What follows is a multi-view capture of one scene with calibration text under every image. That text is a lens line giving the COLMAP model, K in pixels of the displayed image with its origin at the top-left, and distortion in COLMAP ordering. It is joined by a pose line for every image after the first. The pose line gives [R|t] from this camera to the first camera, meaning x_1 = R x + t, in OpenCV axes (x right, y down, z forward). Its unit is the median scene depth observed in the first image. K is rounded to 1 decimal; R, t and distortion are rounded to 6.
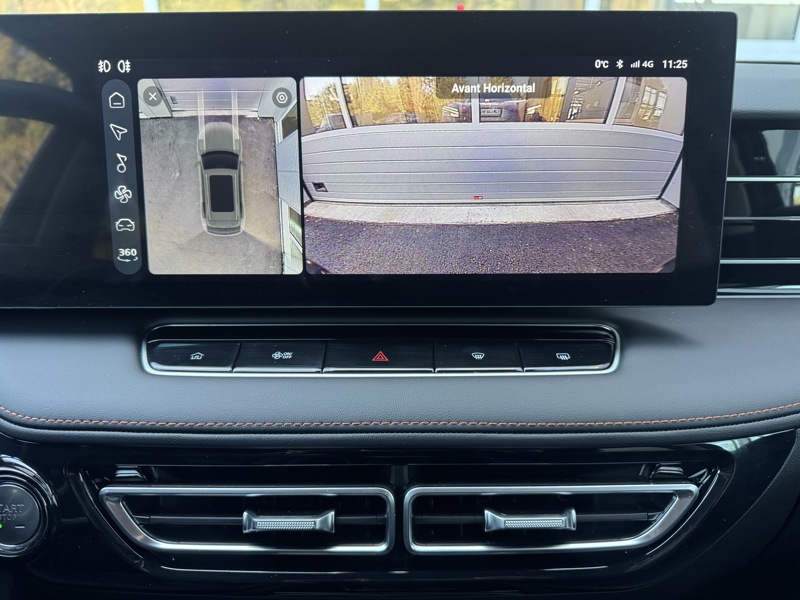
lens RADIAL K [[554.3, 0, 400.0], [0, 554.3, 300.0], [0, 0, 1]] dist [-0.034167, -0.002665]
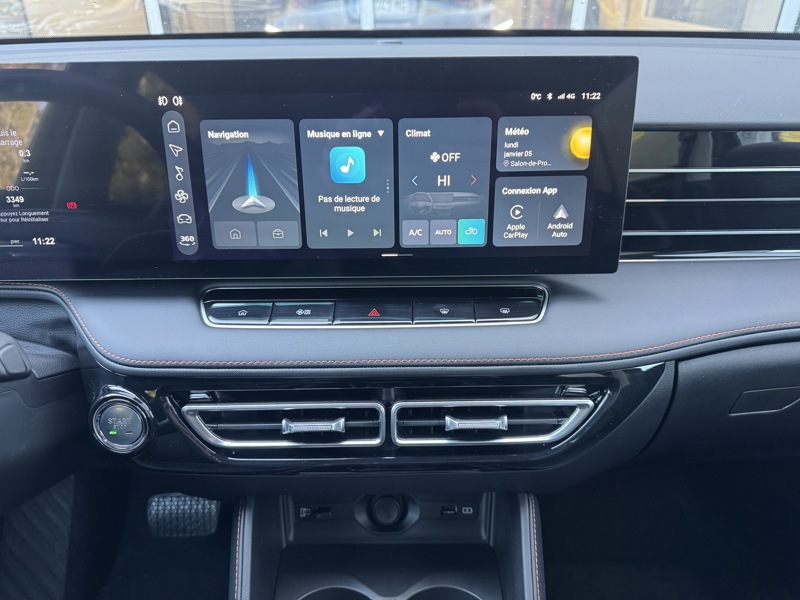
lens RADIAL K [[566.0, 0, 400.0], [0, 566.0, 300.0], [0, 0, 1]] dist [0.001425, -0.000810]
pose [[0.999950, -0.009877, 0.001303, 0.030425], [0.009599, 0.990181, 0.139459, -0.138779], [-0.002668, -0.139439, 0.990227, -0.447968]]
